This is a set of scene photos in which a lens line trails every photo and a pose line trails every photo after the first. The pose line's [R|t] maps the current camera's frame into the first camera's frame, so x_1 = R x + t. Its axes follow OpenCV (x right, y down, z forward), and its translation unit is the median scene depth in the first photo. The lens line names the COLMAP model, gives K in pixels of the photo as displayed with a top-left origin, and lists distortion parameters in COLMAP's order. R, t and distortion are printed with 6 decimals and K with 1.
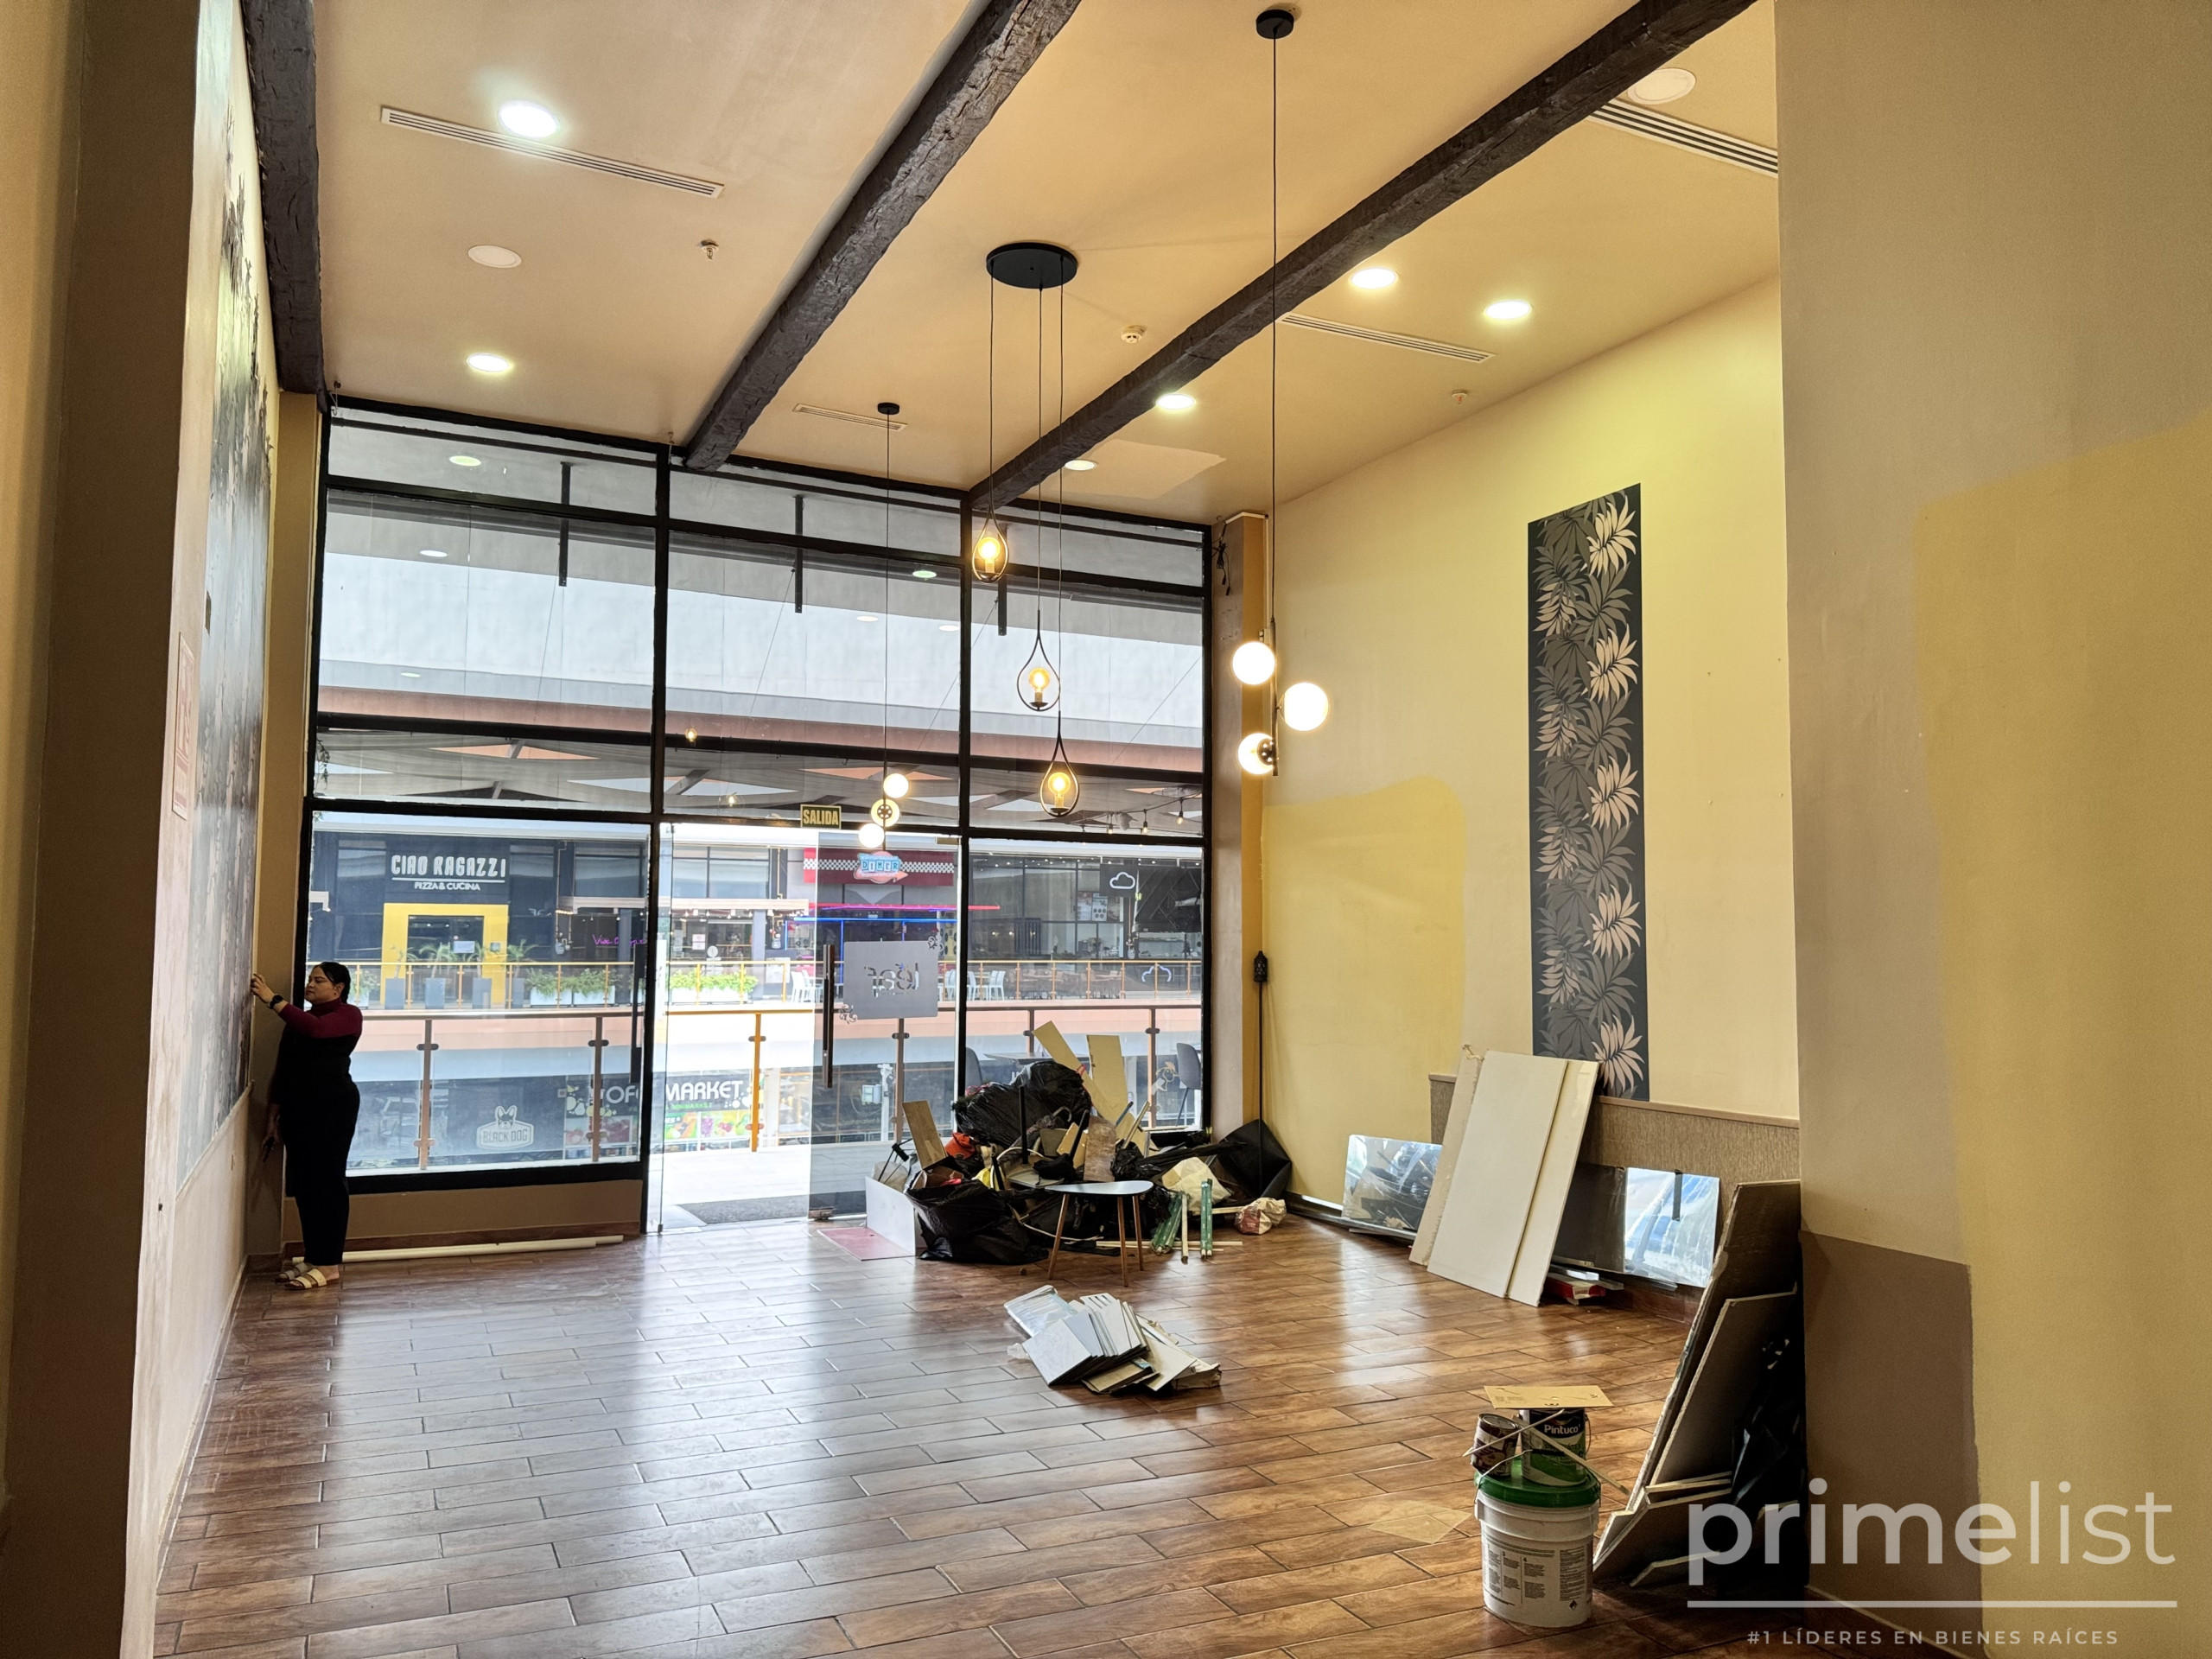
lens RADIAL K [[1567.8, 0, 1111.6], [0, 1567.8, 834.5], [0, 0, 1]] dist [0.057368, 0.000907]
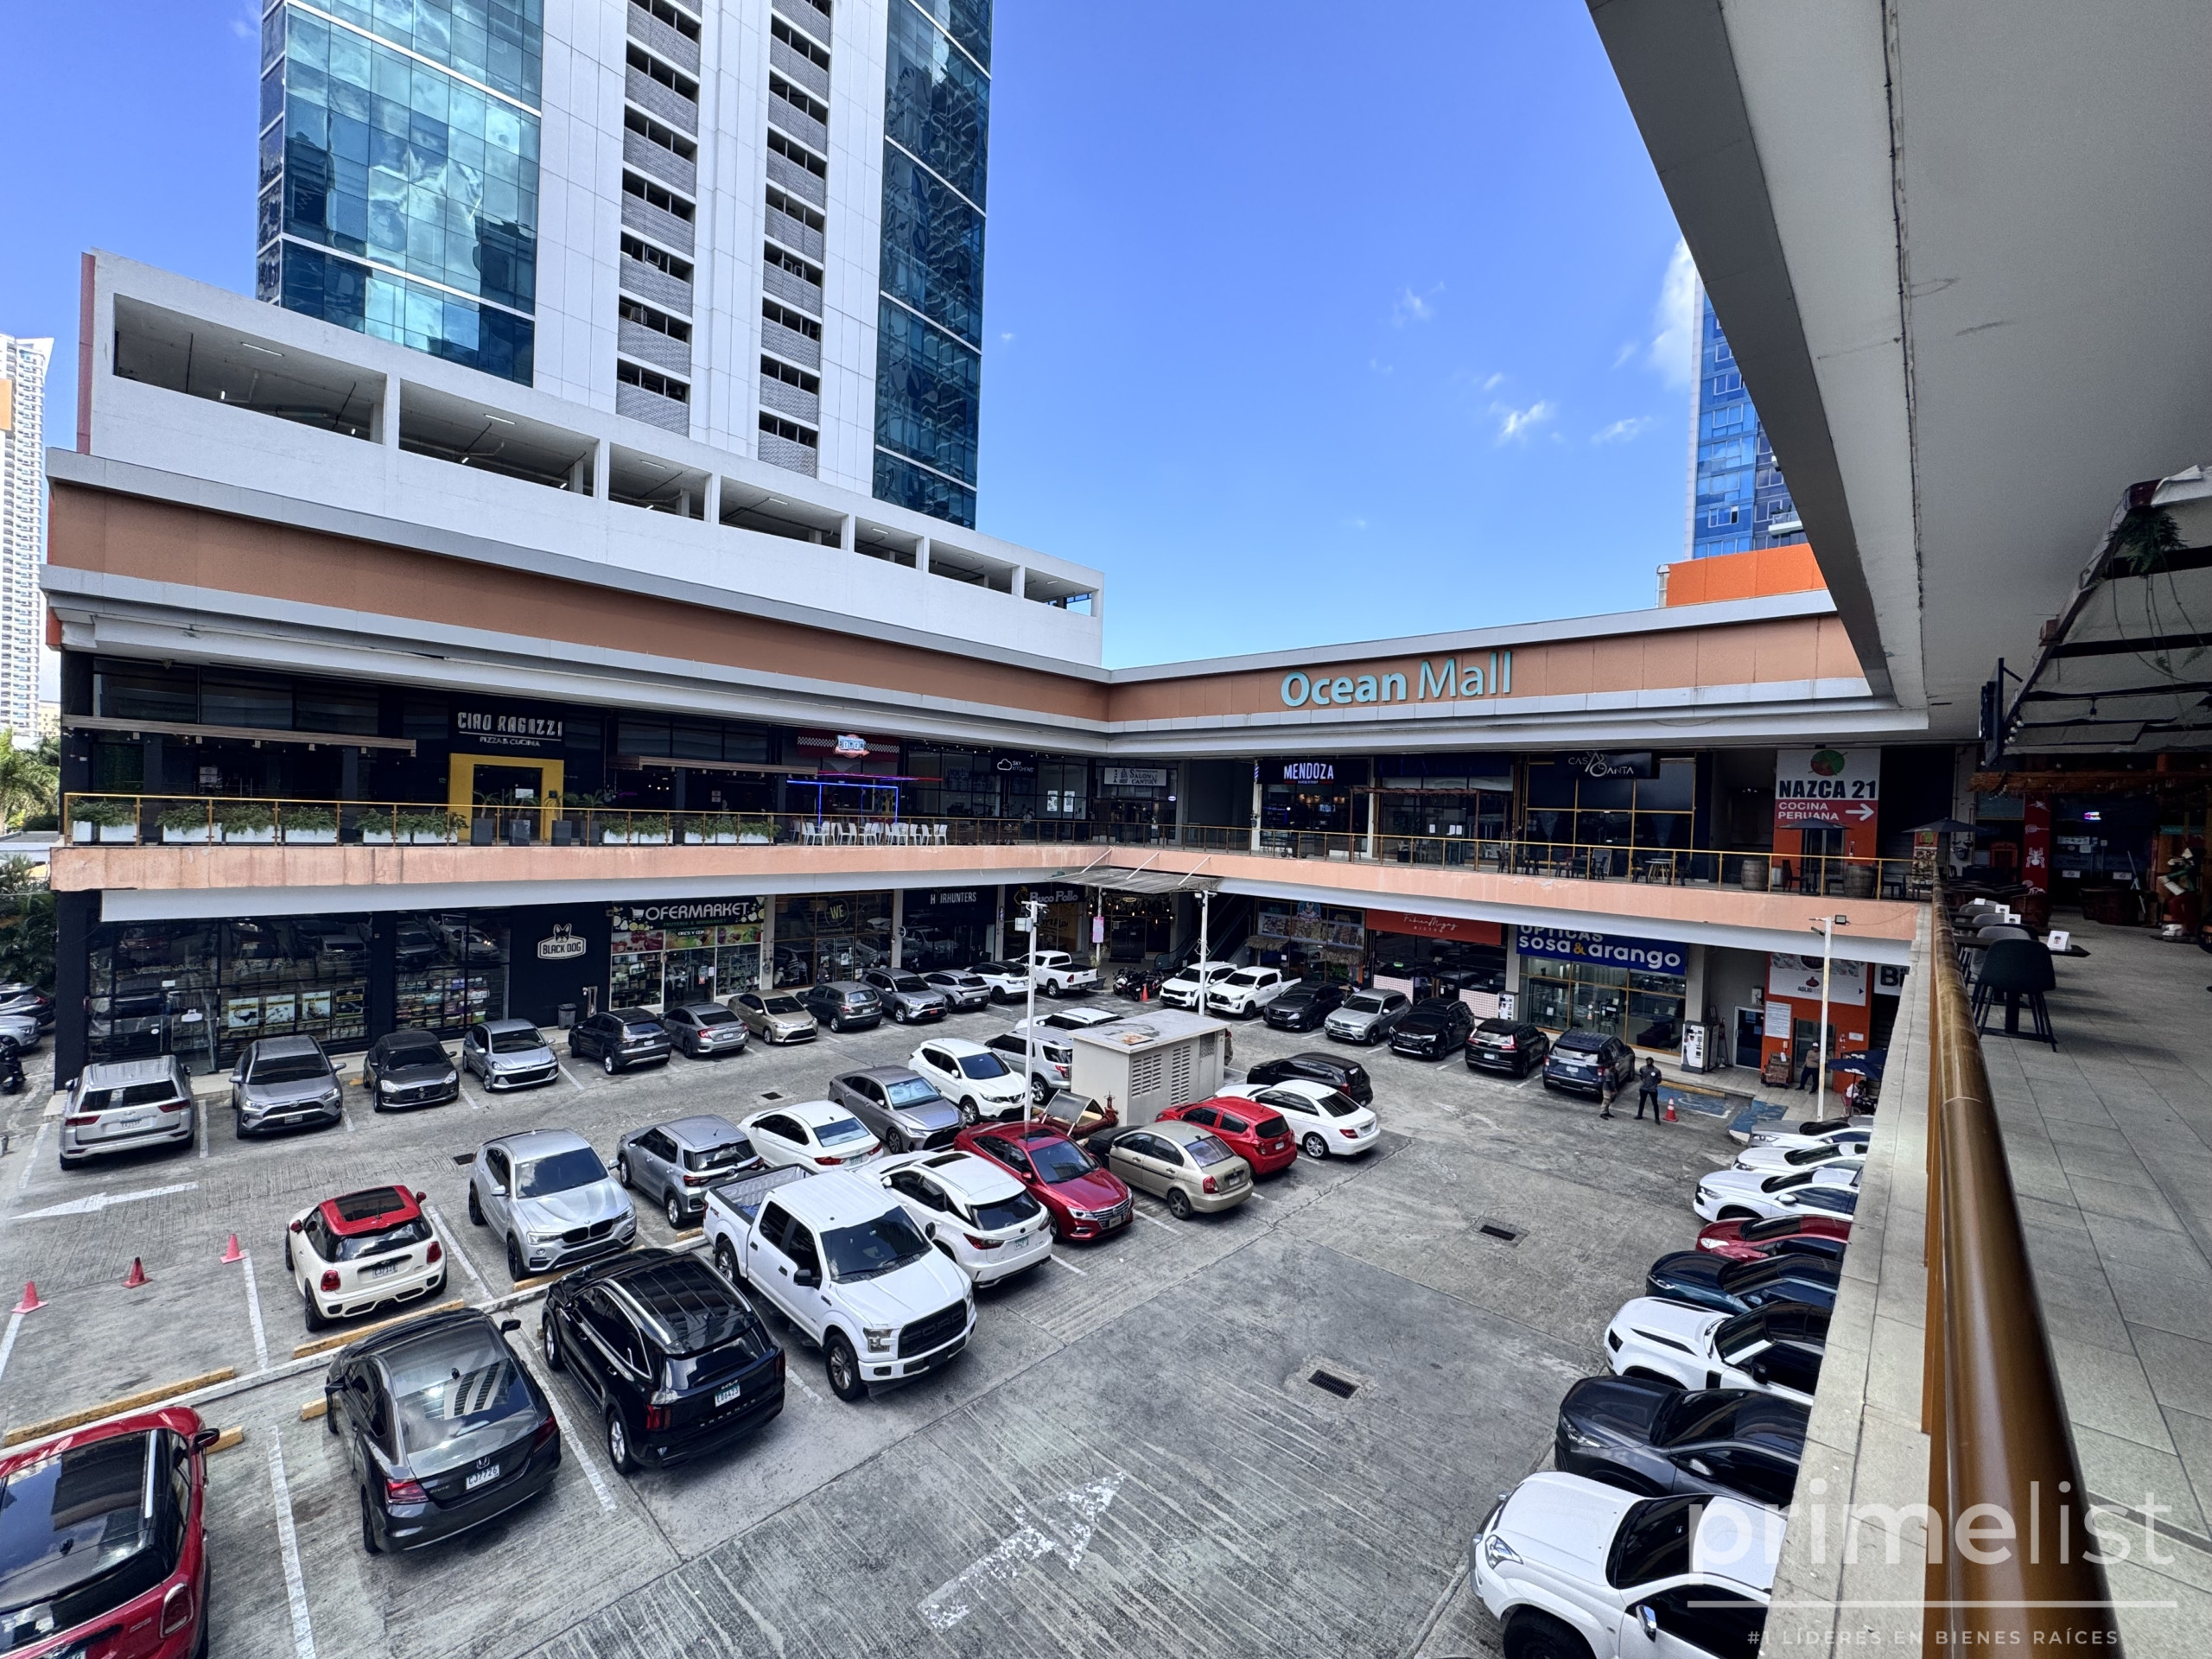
lens RADIAL K [[890.5, 0, 1094.9], [0, 890.5, 826.3], [0, 0, 1]] dist [-0.002133, -0.000046]
pose [[0.939981, 0.024878, 0.340317, -0.231777], [-0.054823, 0.995393, 0.078661, 0.019423], [-0.336793, -0.092598, 0.937015, 0.222404]]
